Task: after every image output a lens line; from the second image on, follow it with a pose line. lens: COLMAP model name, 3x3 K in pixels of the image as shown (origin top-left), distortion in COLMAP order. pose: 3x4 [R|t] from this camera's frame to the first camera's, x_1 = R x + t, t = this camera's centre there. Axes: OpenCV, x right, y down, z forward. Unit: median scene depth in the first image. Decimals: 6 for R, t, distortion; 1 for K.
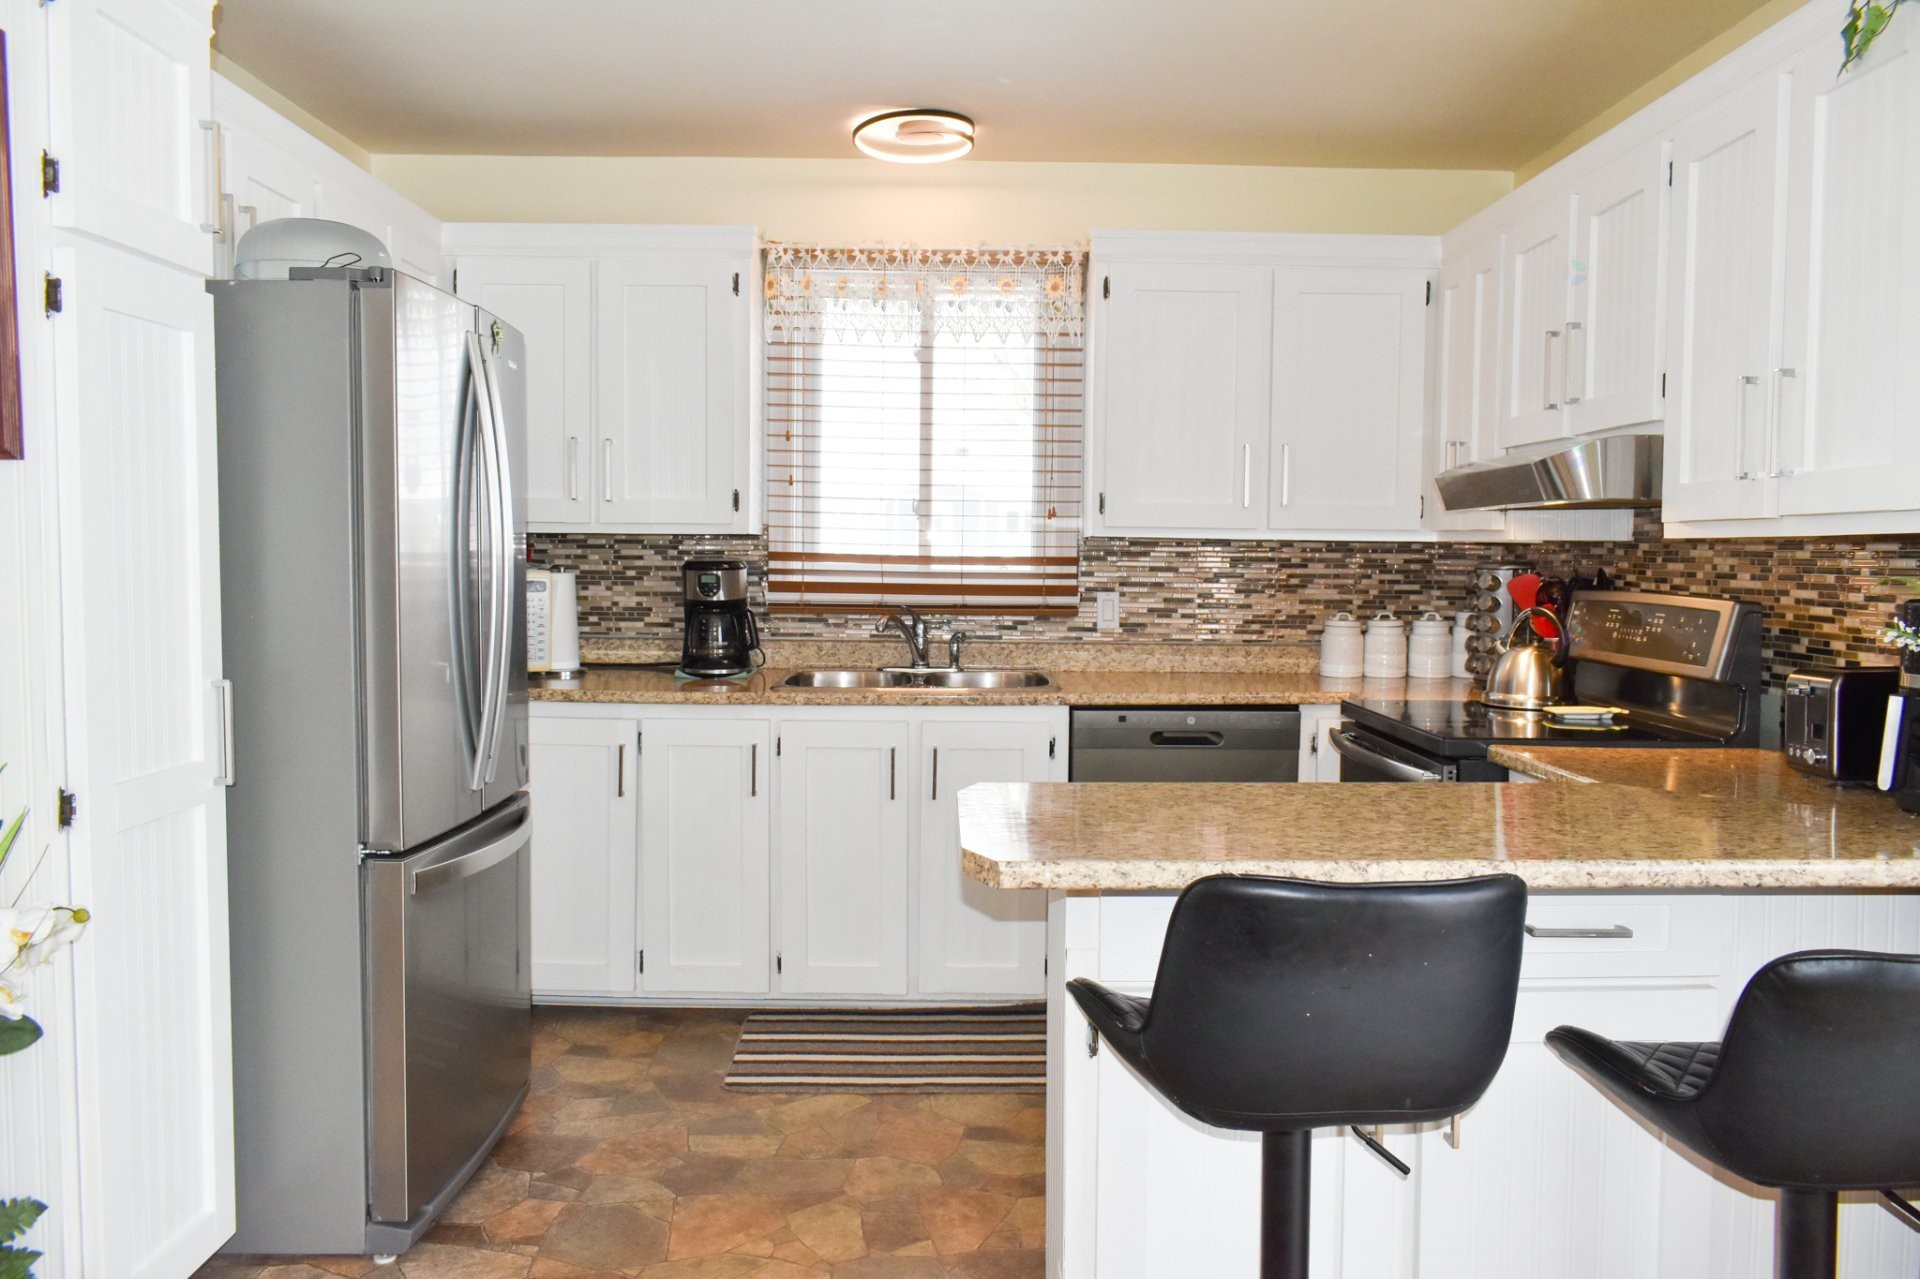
lens RADIAL K [[1471.4, 0, 961.4], [0, 1471.4, 636.3], [0, 0, 1]] dist [-0.021809, 0.018850]
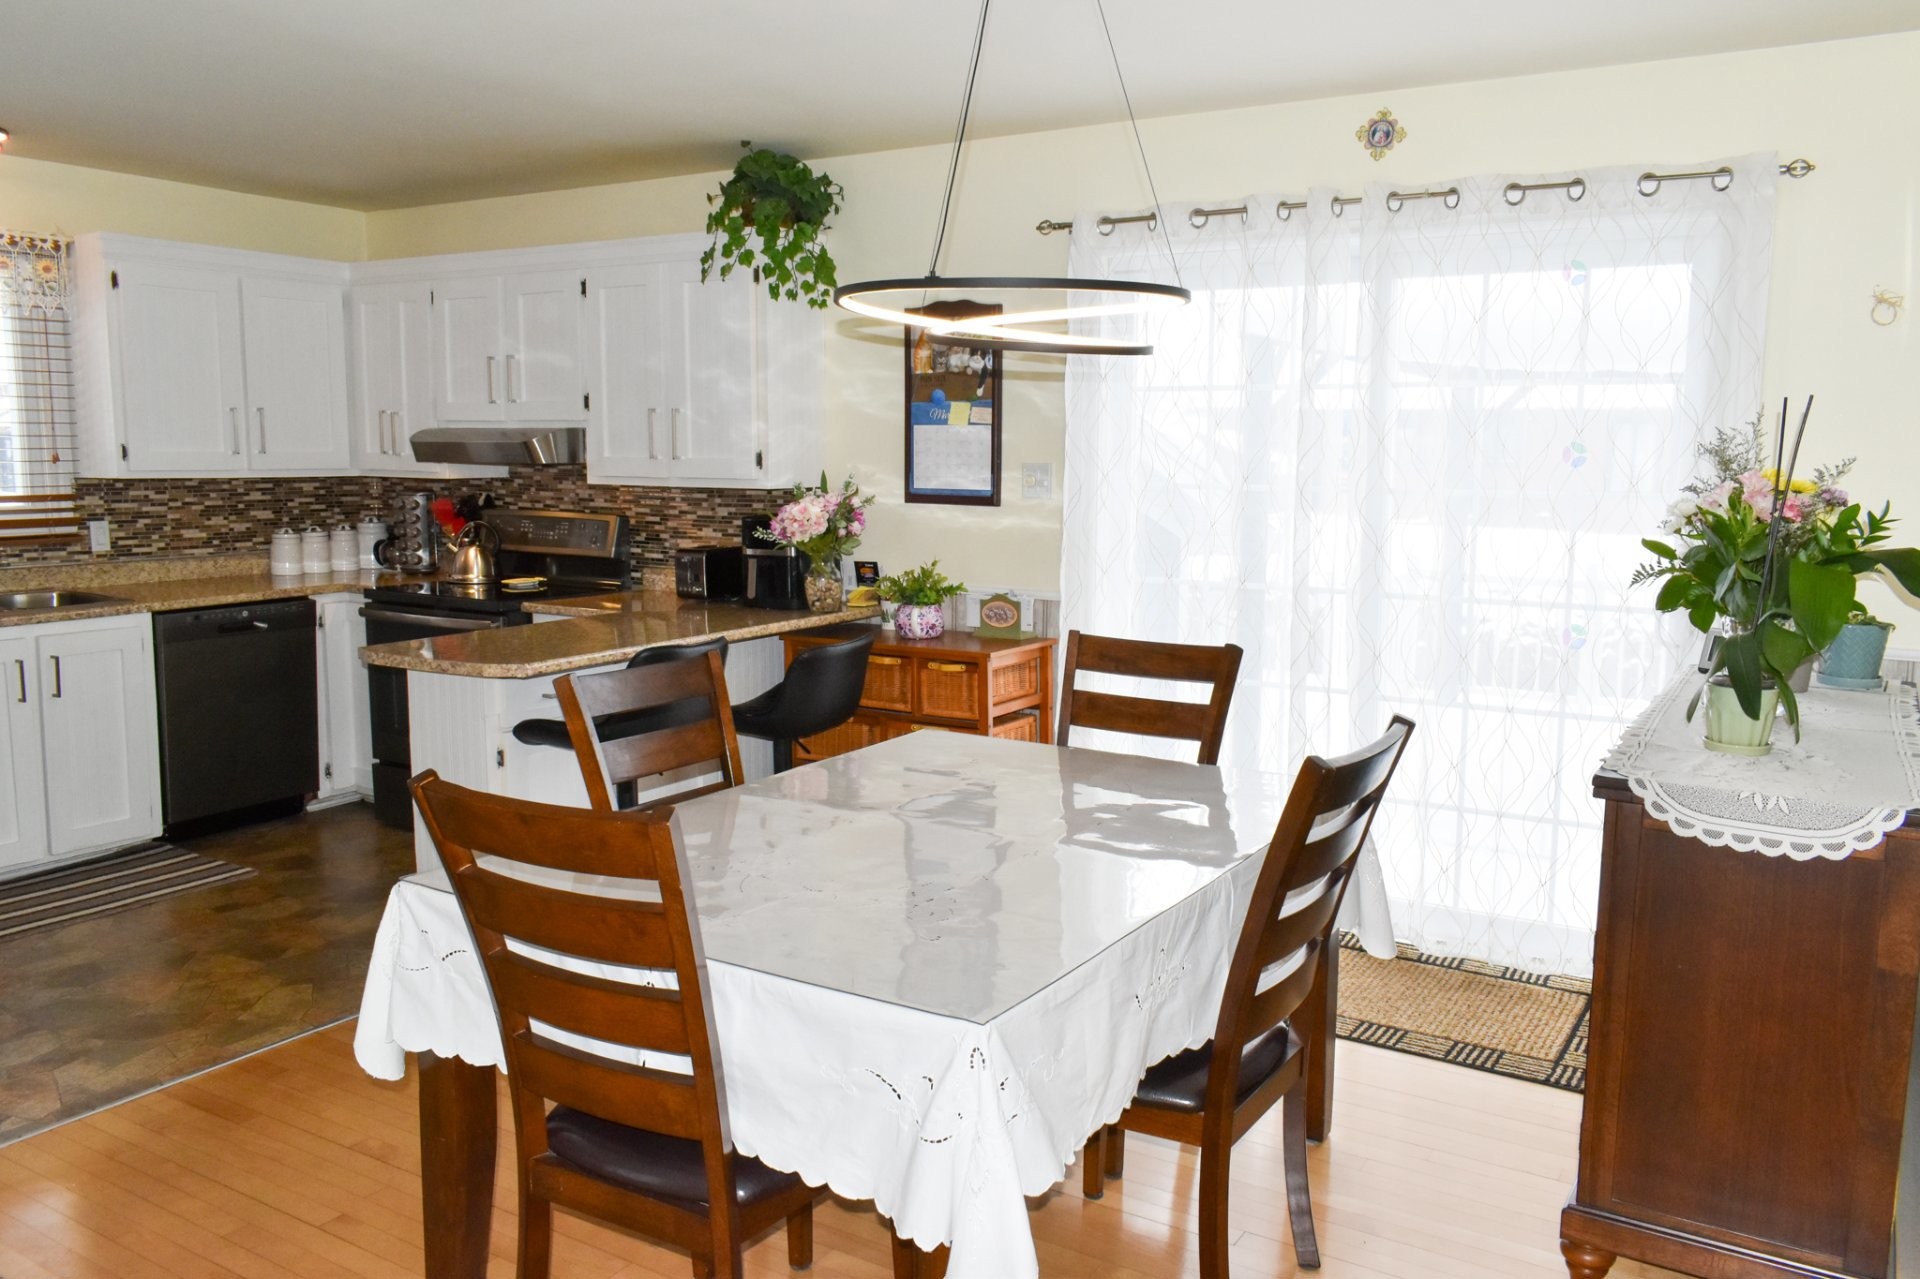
lens RADIAL K [[1471.4, 0, 962.0], [0, 1471.4, 638.0], [0, 0, 1]] dist [-0.021809, 0.018850]
pose [[0.538545, -0.116750, 0.834469, -0.674787], [0.043417, 0.992883, 0.110894, -0.046426], [-0.841477, -0.023492, 0.539781, -0.333006]]
